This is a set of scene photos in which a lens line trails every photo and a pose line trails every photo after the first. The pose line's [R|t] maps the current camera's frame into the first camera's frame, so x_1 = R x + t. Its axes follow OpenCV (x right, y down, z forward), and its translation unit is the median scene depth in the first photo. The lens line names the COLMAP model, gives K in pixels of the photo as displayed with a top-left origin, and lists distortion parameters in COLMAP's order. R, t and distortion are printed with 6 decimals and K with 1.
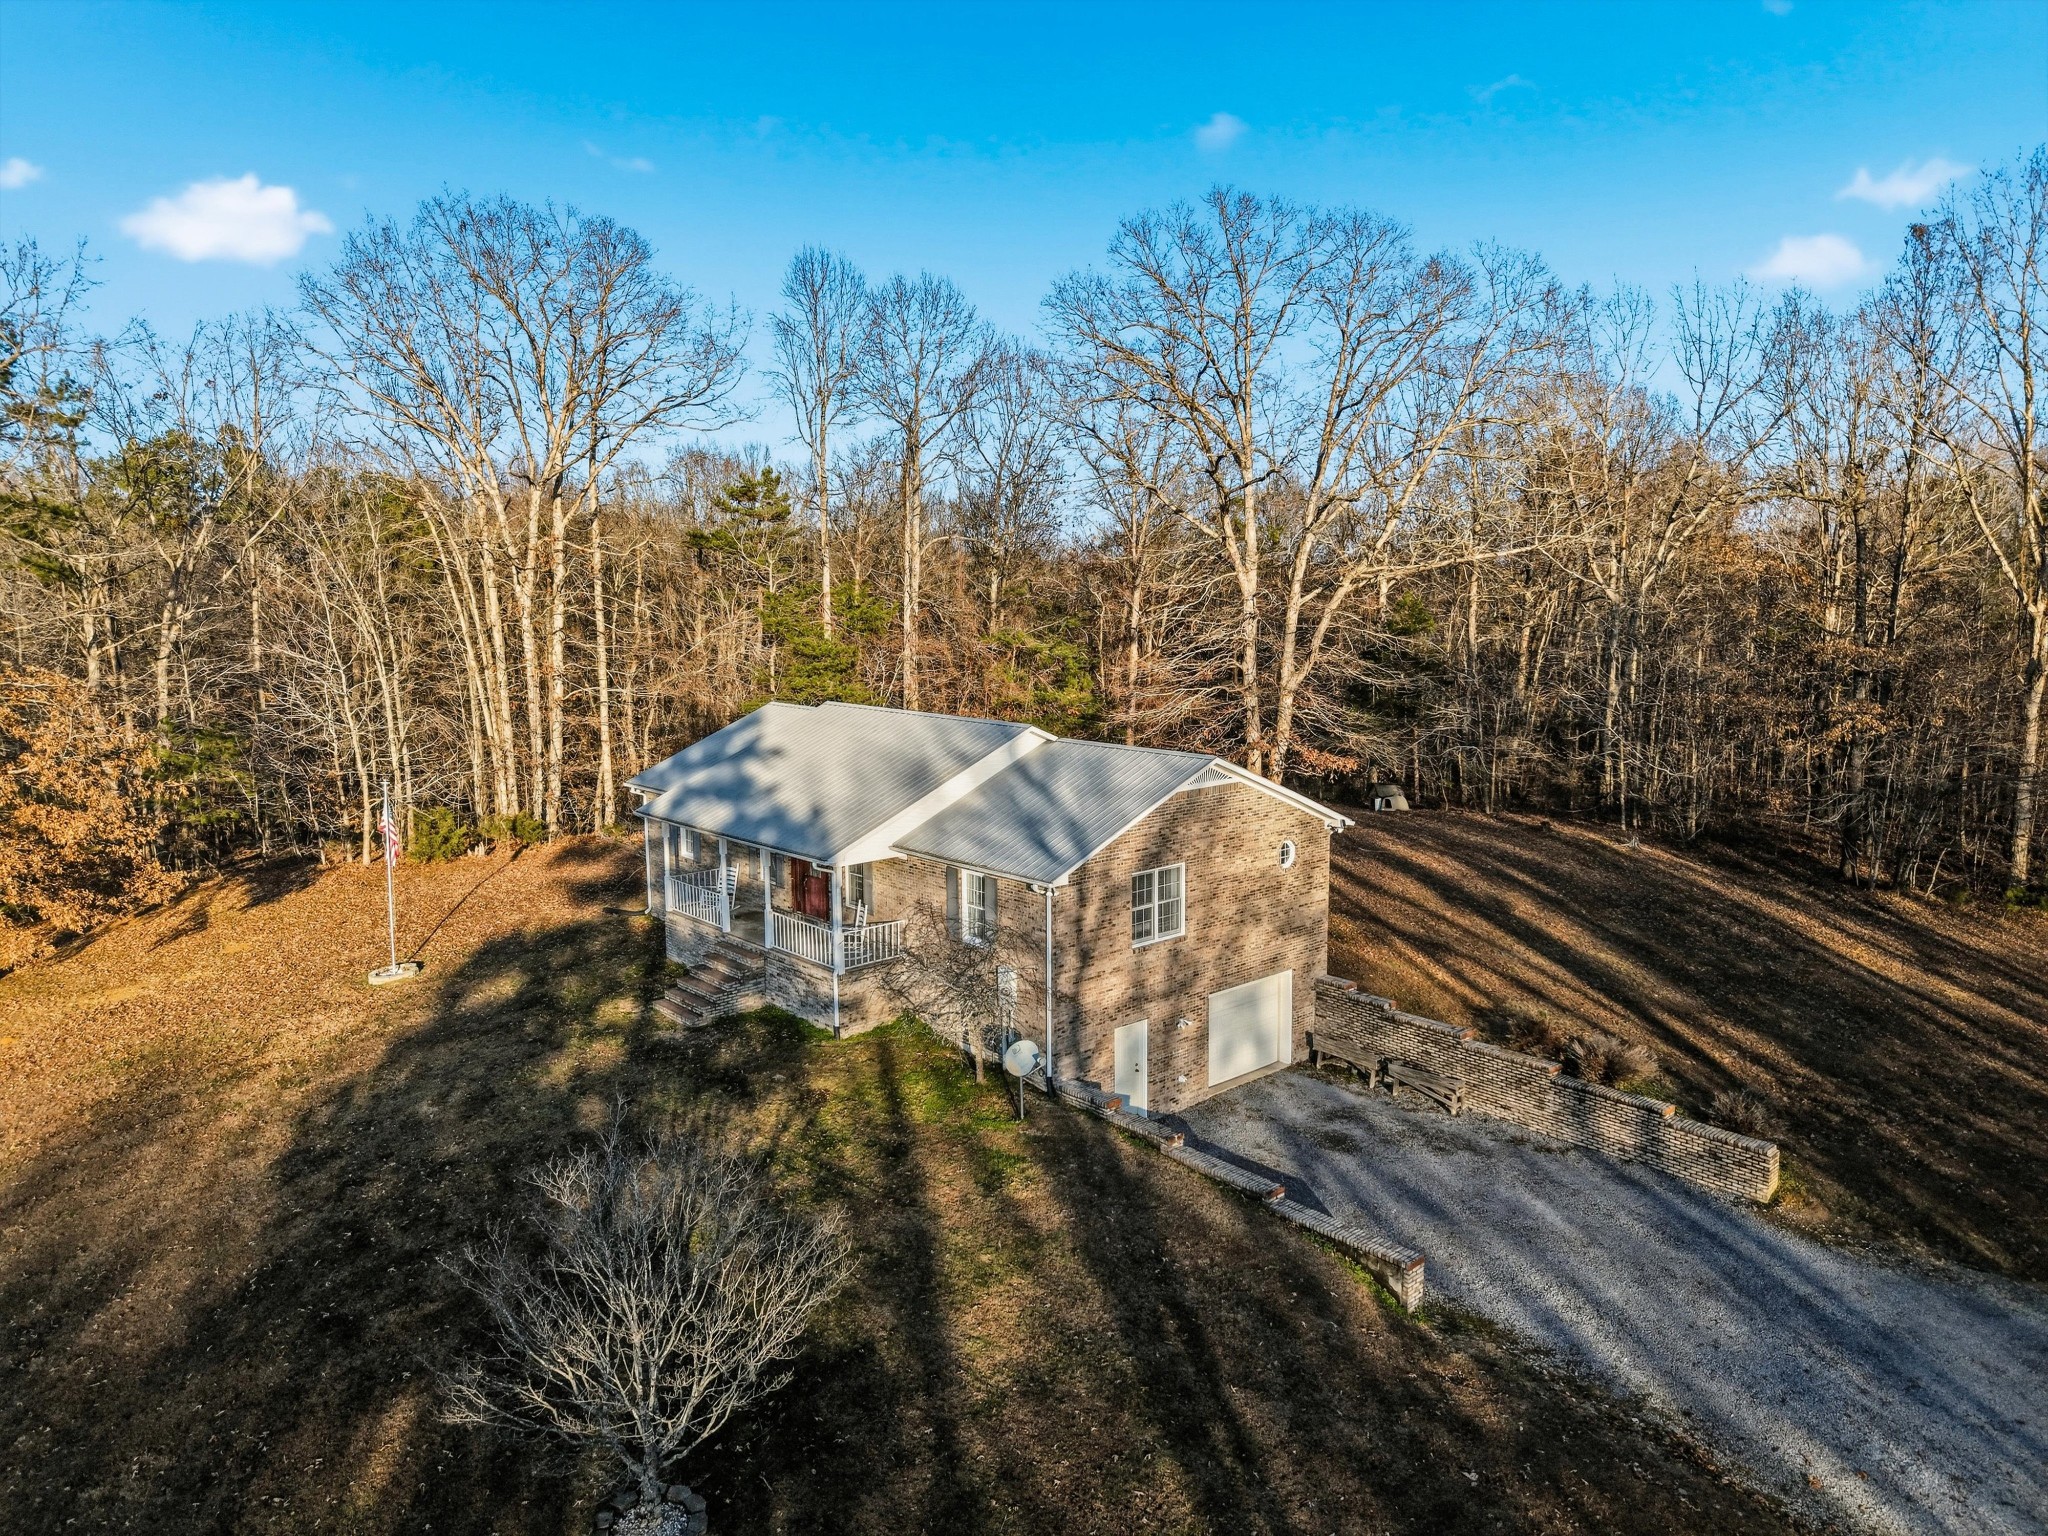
lens RADIAL K [[1362.6, 0, 1030.6], [0, 1362.6, 763.7], [0, 0, 1]] dist [0.175623, -0.000652]
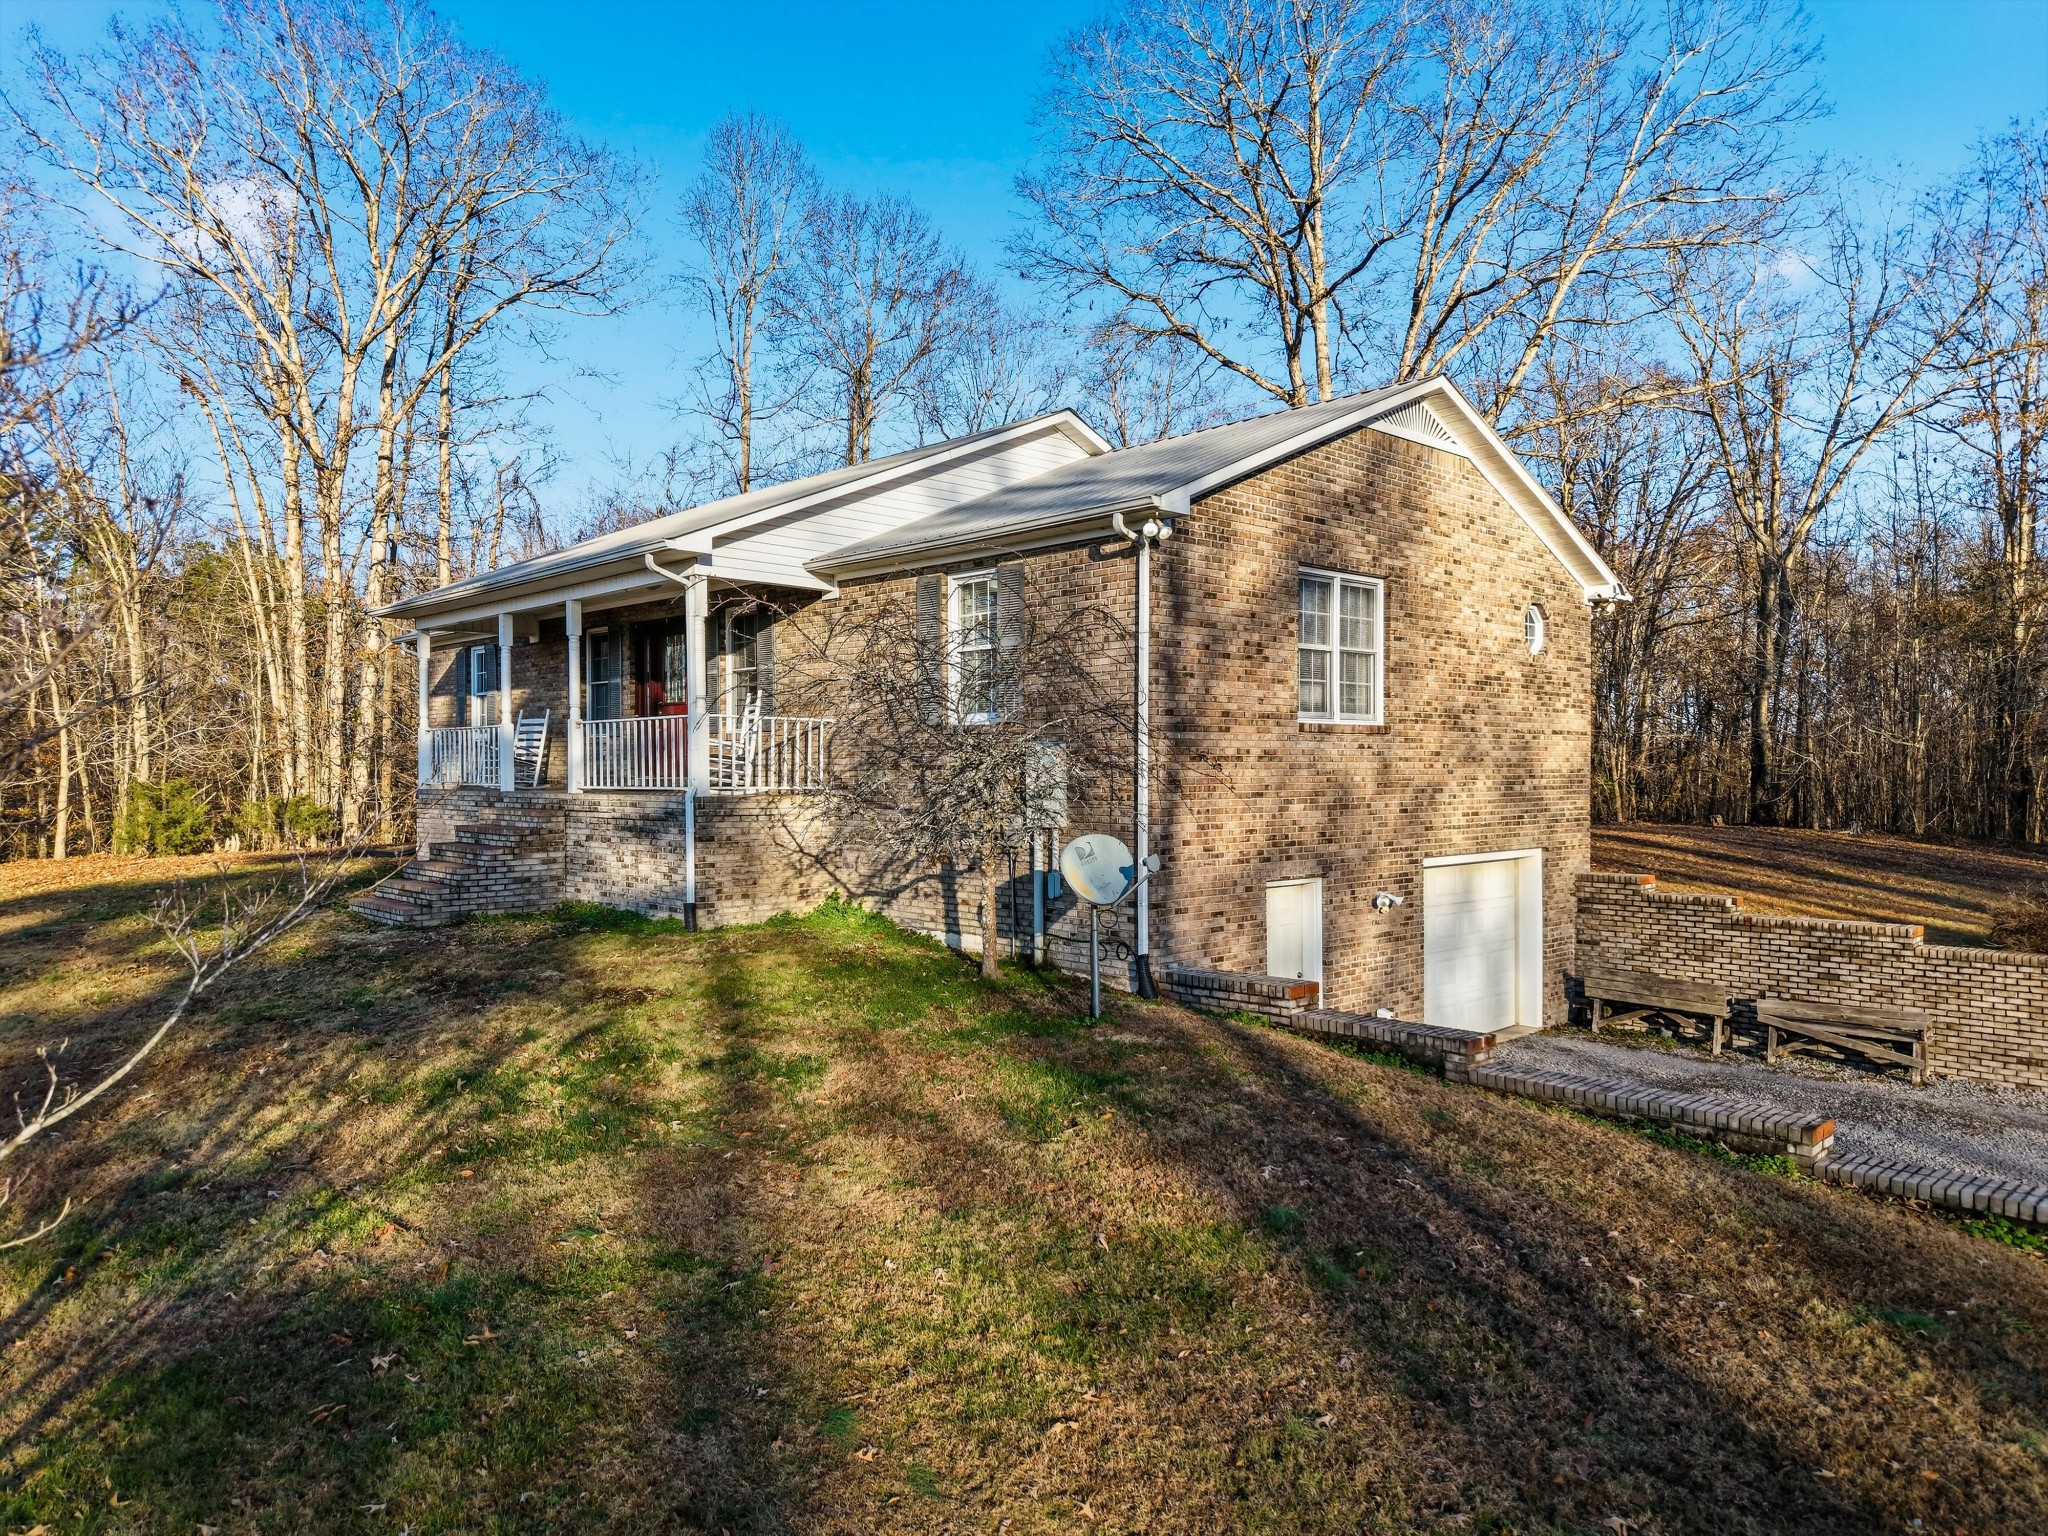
lens RADIAL K [[1355.2, 0, 1024.0], [0, 1355.2, 768.0], [0, 0, 1]] dist [0.032738, -0.001885]
pose [[0.999911, 0.002757, 0.013079, -0.026700], [-0.000966, 0.990841, -0.135028, 0.209484], [-0.013332, 0.135003, 0.990755, 0.504006]]
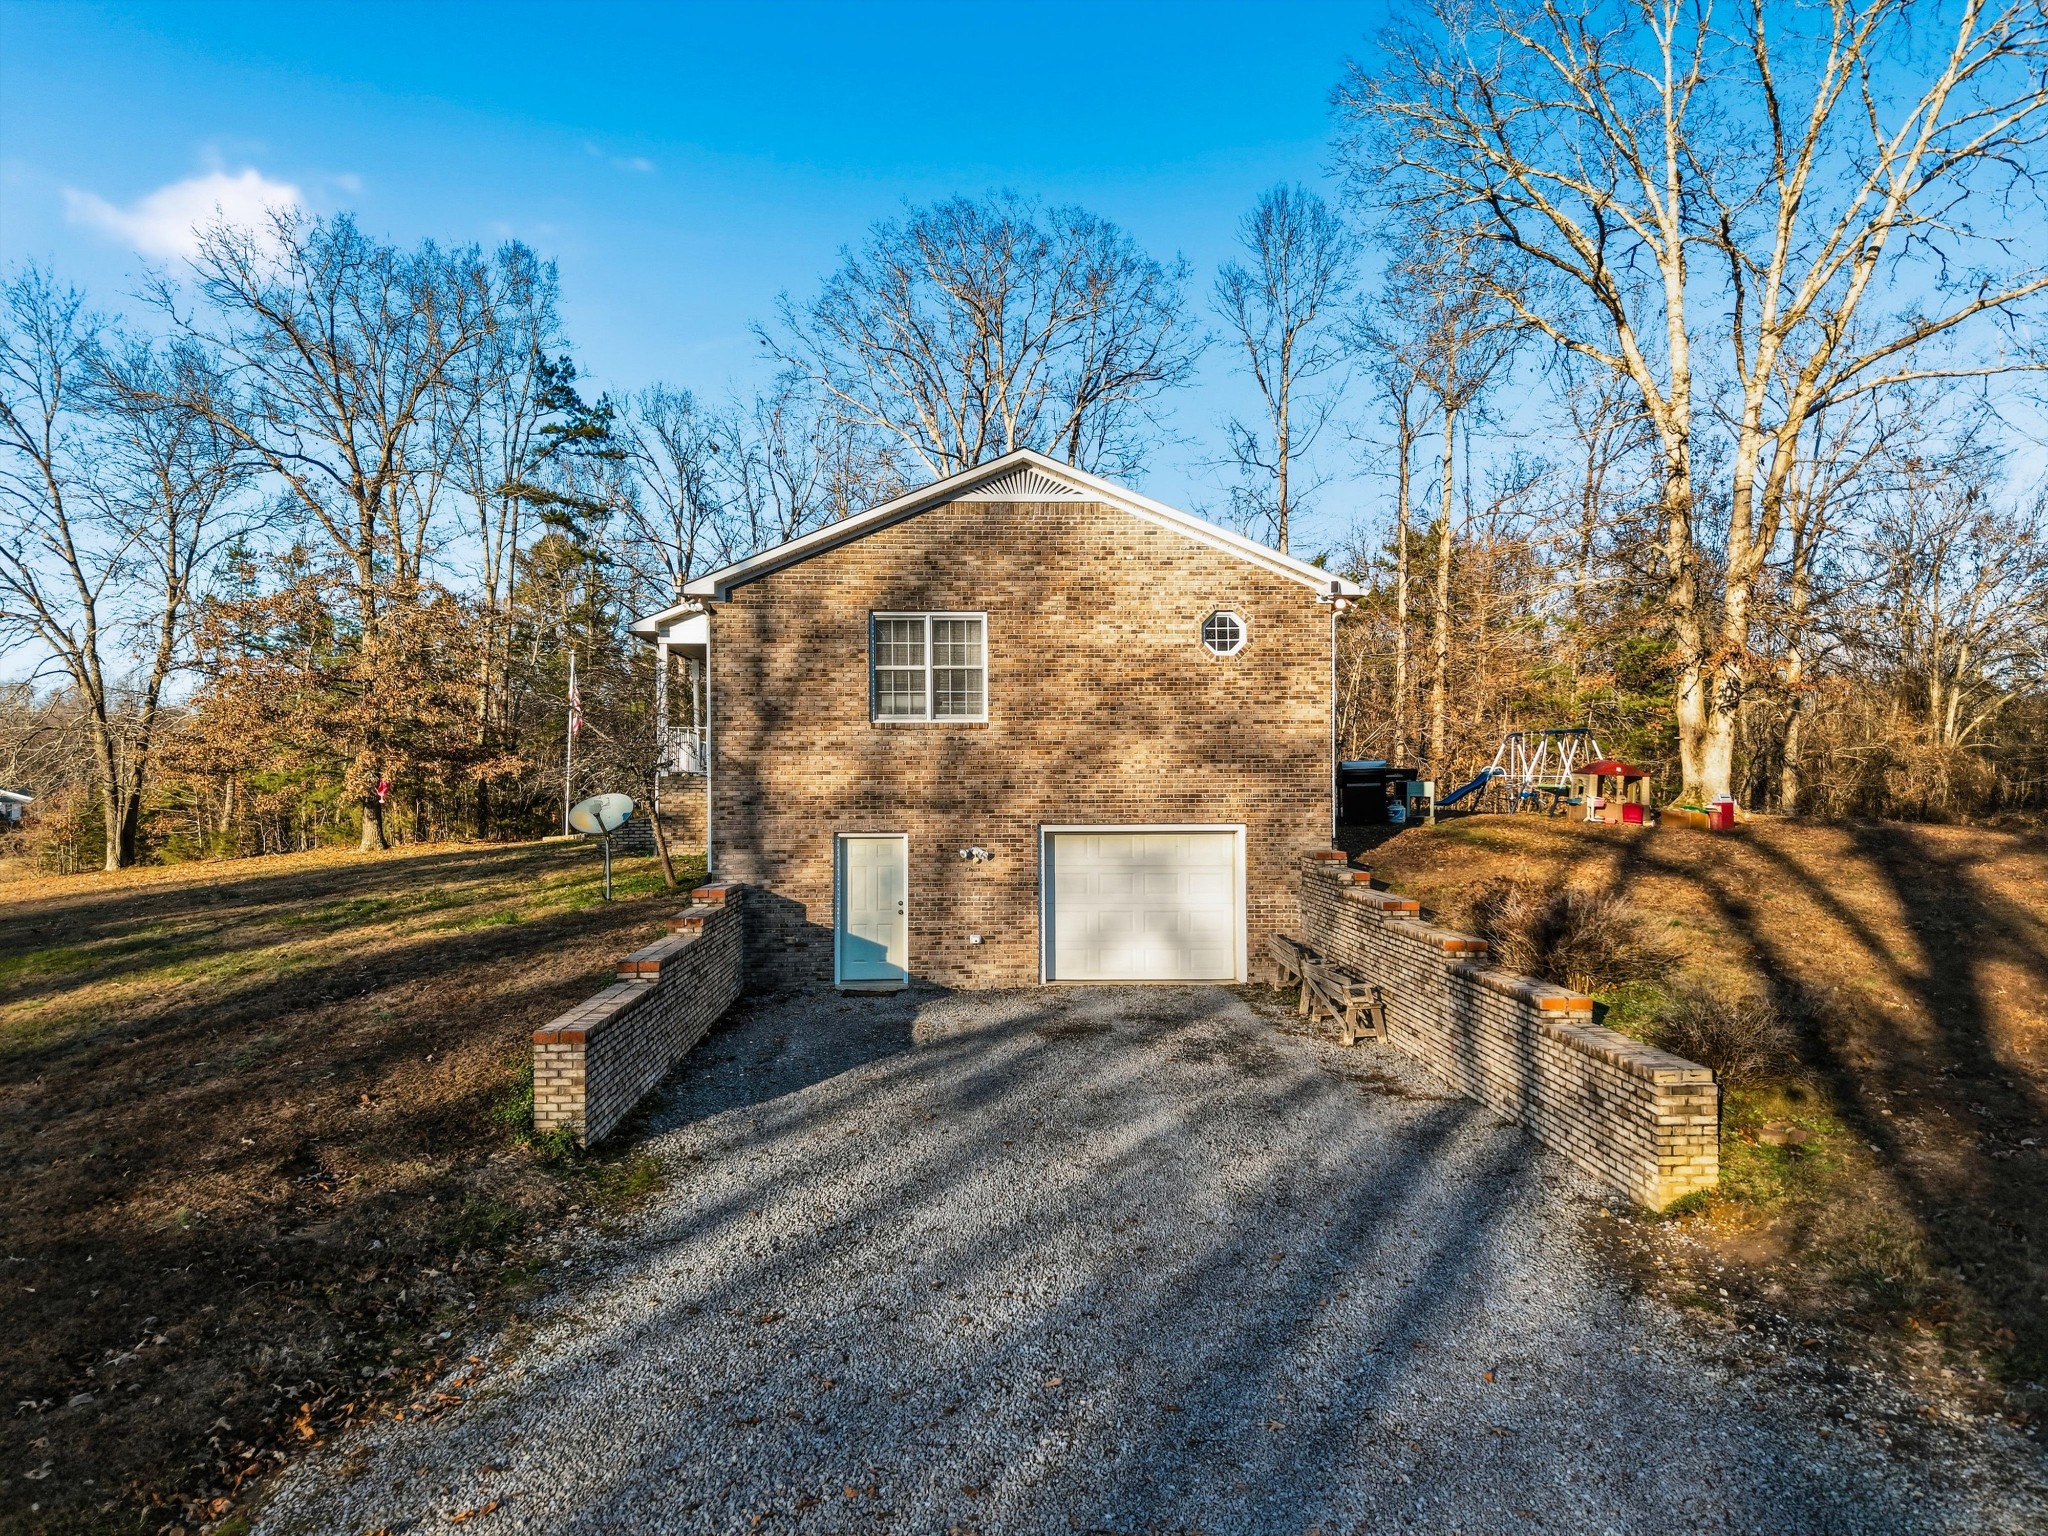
lens RADIAL K [[1315.9, 0, 1019.7], [0, 1315.9, 771.2], [0, 0, 1]] dist [0.046124, -0.000340]
pose [[0.748276, 0.002504, -0.663382, 0.553001], [-0.093949, 0.990314, -0.102234, 0.212950], [0.656701, 0.138824, 0.741264, 0.538721]]
